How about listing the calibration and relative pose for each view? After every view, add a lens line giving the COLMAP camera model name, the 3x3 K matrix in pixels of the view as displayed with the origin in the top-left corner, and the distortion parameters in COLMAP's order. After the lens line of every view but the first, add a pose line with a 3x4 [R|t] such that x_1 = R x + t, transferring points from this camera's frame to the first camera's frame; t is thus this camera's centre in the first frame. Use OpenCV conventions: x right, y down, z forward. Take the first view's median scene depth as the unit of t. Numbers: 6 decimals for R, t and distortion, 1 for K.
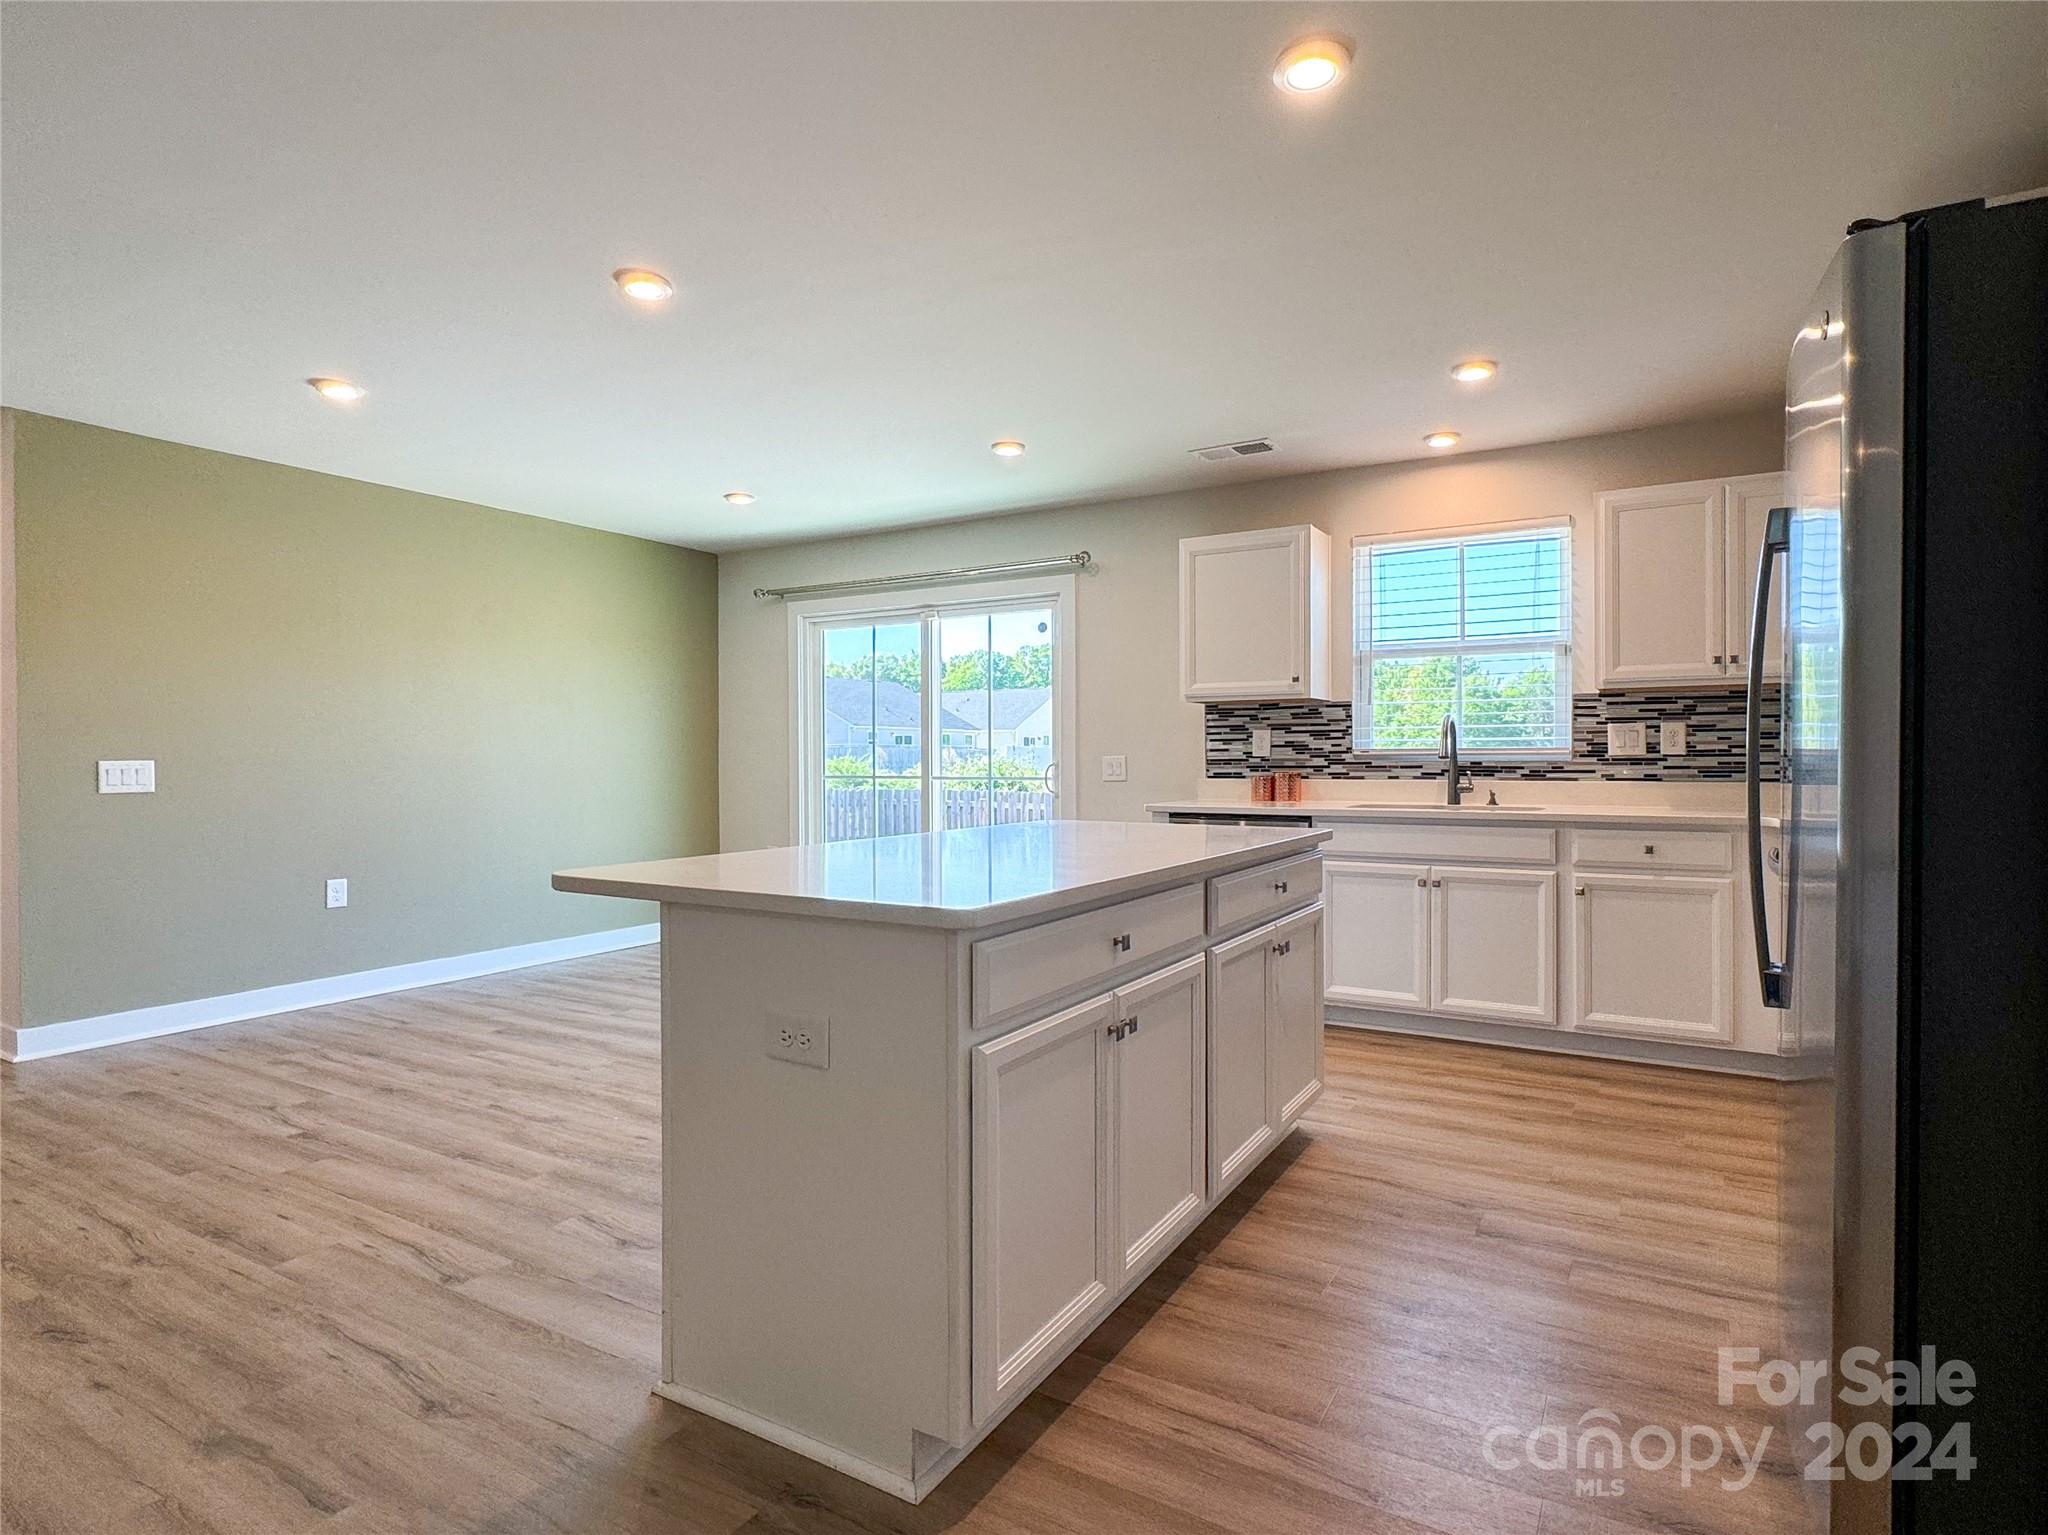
lens RADIAL K [[1073.5, 0, 983.0], [0, 1073.5, 767.5], [0, 0, 1]] dist [-0.001637, -0.000264]
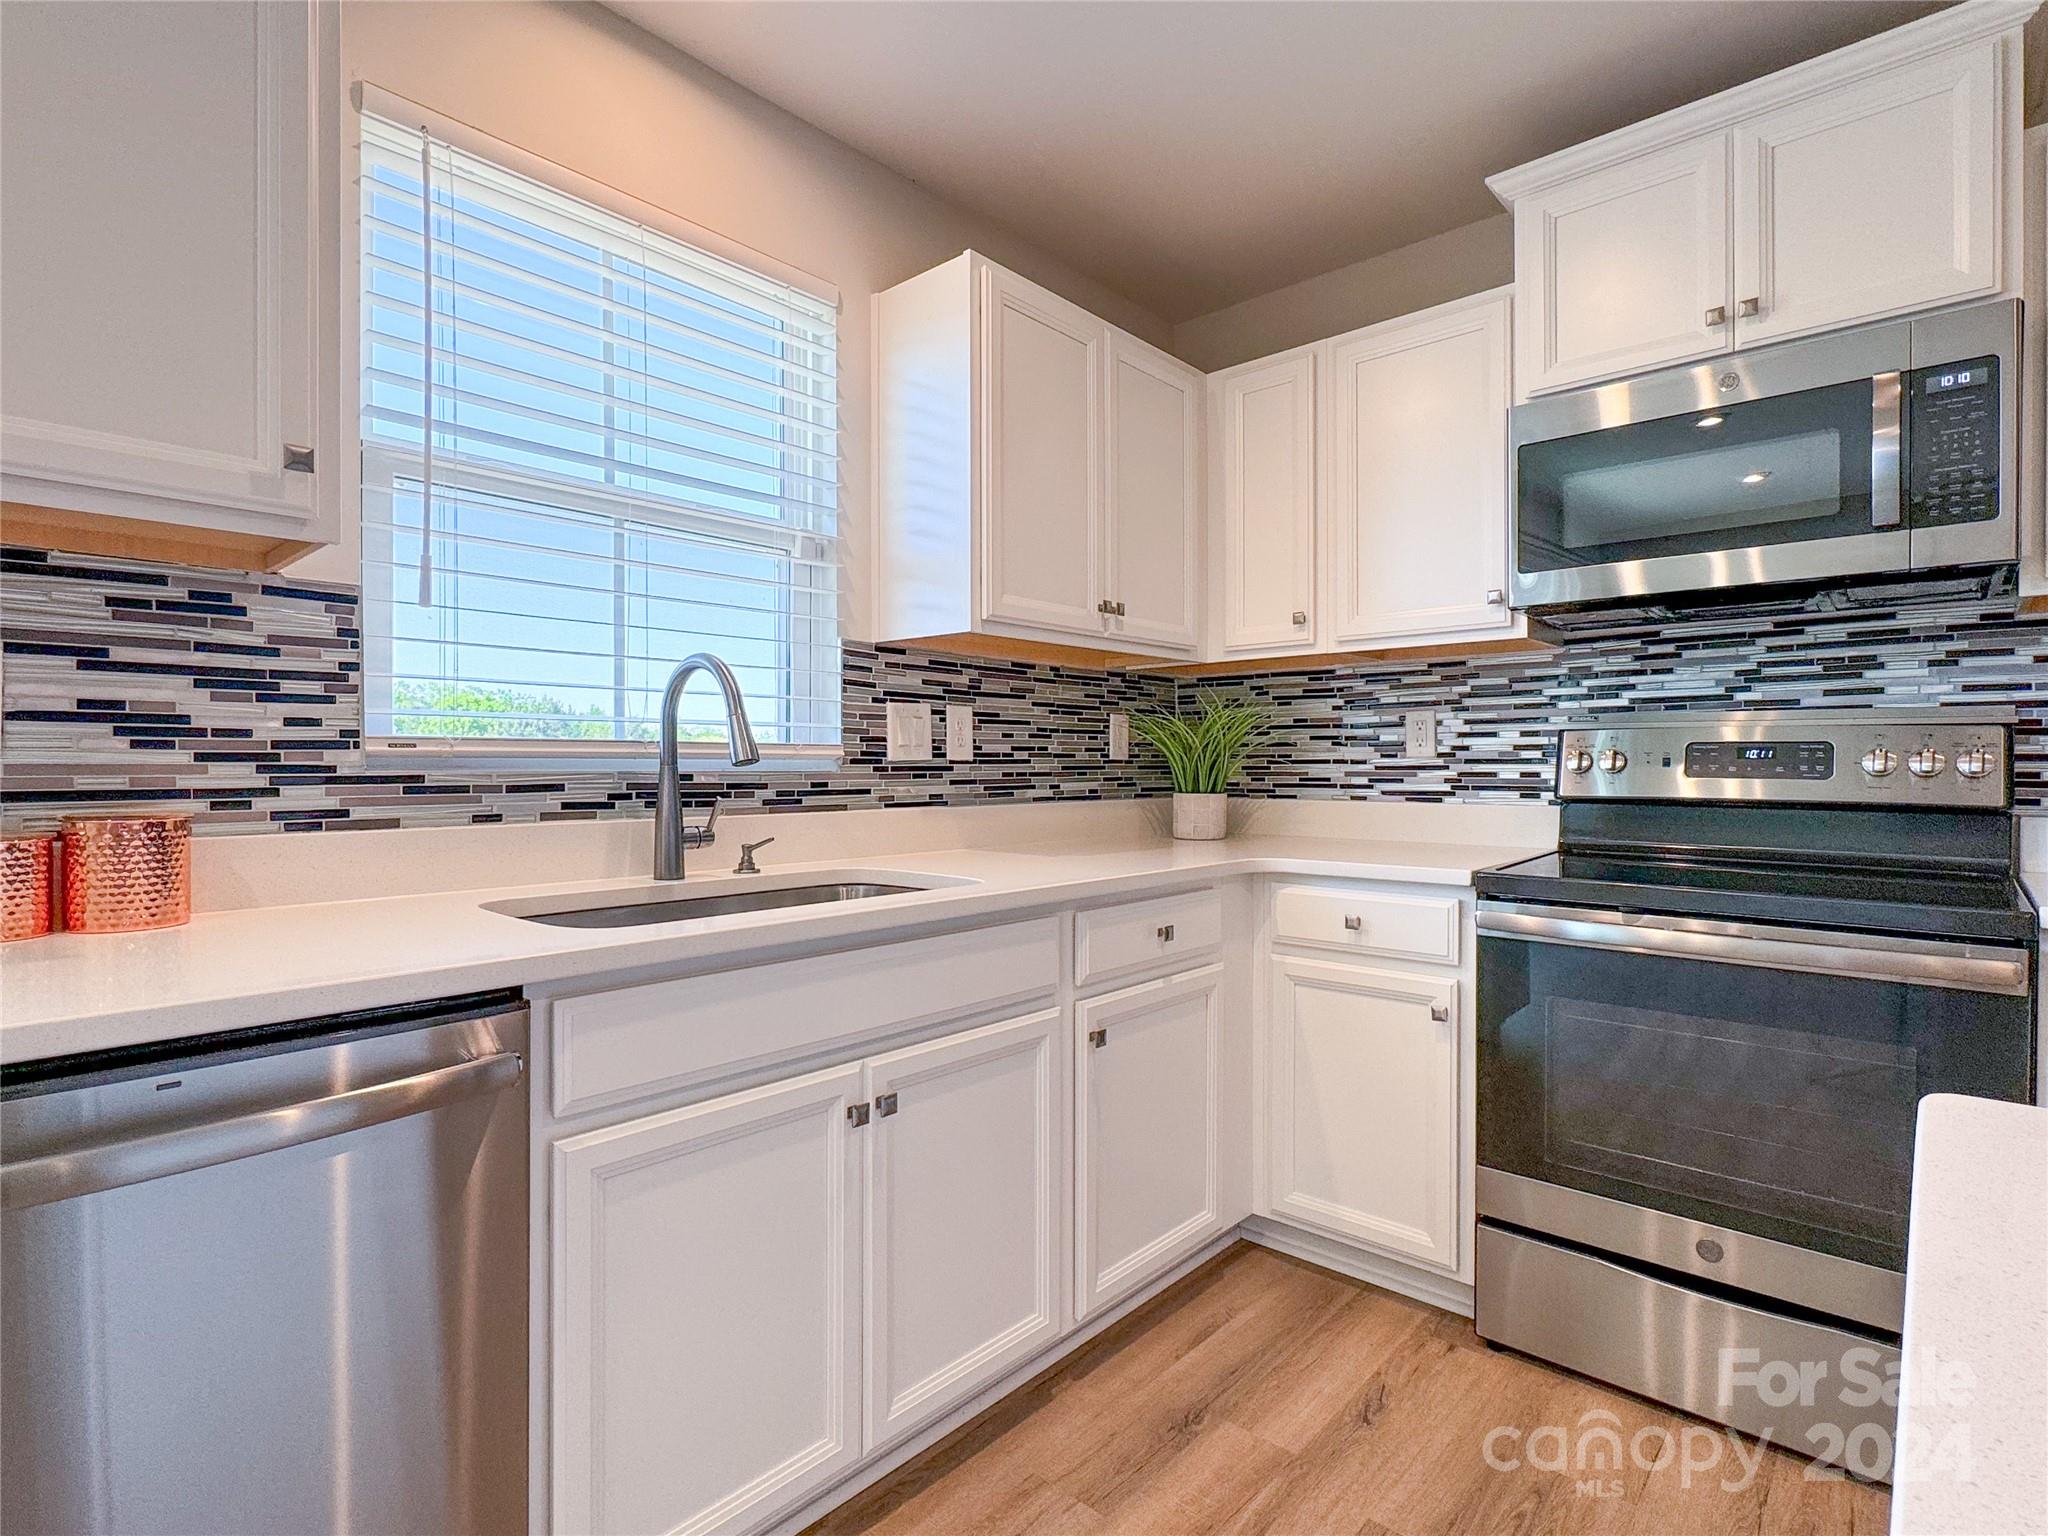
lens RADIAL K [[1052.2, 0, 1050.8], [0, 1052.2, 775.2], [0, 0, 1]] dist [-0.001950, -0.000483]
pose [[0.165917, -0.003689, 0.986133, 0.067012], [0.009410, 0.999953, 0.002157, -0.004047], [-0.986095, 0.008922, 0.165944, 0.742064]]
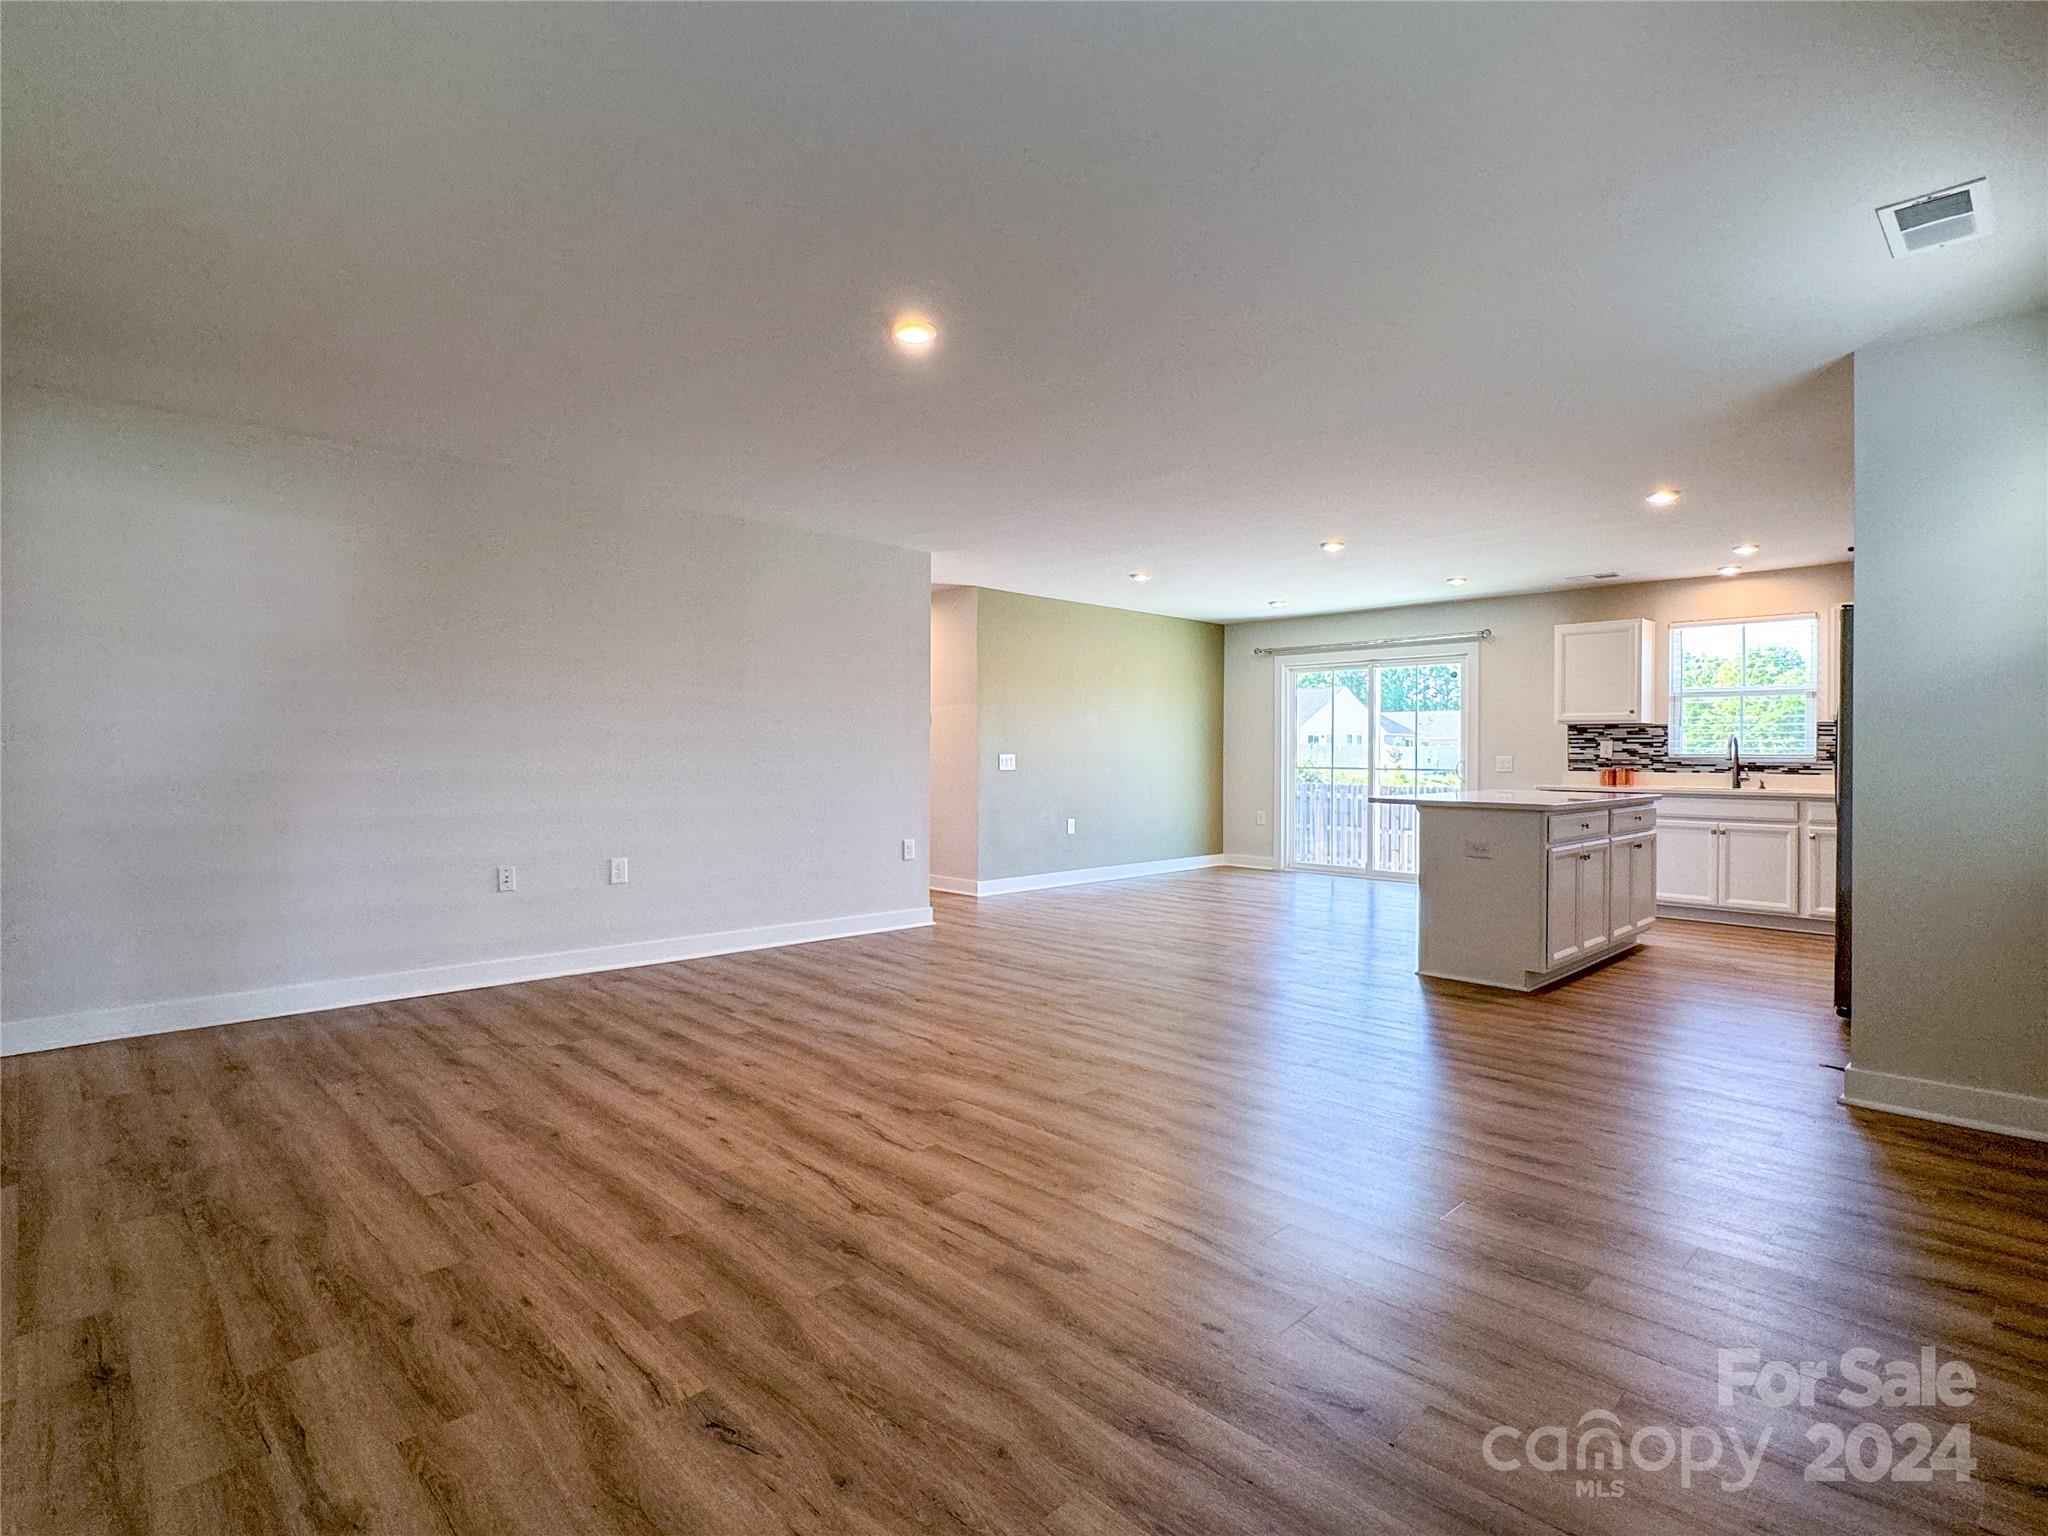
lens RADIAL K [[1035.0, 0, 1043.0], [0, 1035.0, 756.0], [0, 0, 1]] dist [0.003156, 0.000290]
pose [[0.970178, 0.011092, -0.242140, -0.191310], [-0.012969, 0.999897, -0.006159, 0.007906], [0.242047, 0.009116, 0.970222, -0.740739]]
